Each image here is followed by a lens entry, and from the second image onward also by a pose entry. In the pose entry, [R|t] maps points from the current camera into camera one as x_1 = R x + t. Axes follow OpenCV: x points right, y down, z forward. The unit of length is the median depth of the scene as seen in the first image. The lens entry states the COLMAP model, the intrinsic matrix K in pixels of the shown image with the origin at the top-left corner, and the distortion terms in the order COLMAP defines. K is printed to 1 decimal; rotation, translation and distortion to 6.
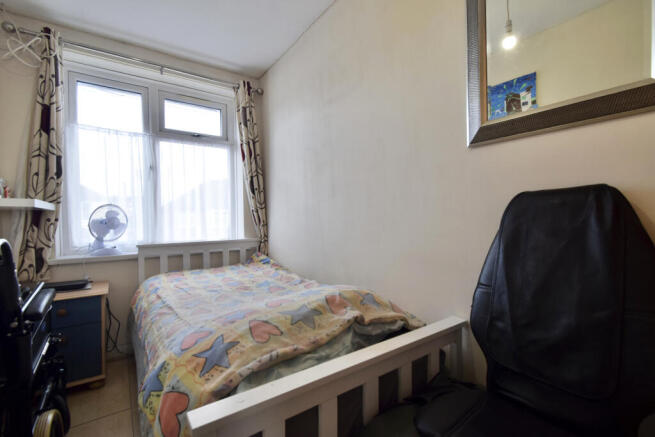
lens RADIAL K [[294.3, 0, 328.2], [0, 294.3, 219.2], [0, 0, 1]] dist [0.003037, 0.000193]
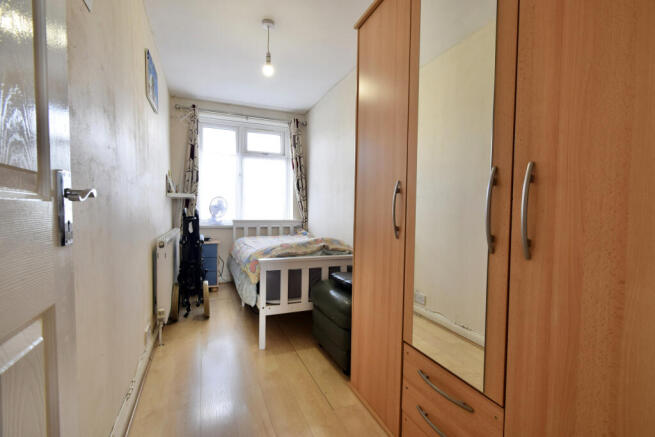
lens RADIAL K [[294.3, 0, 326.5], [0, 294.3, 218.3], [0, 0, 1]] dist [0.003037, 0.000193]
pose [[0.975869, 0.027604, -0.216605, 0.237386], [-0.023171, 0.999467, 0.022979, 0.020516], [0.217124, -0.017406, 0.975989, -0.504967]]
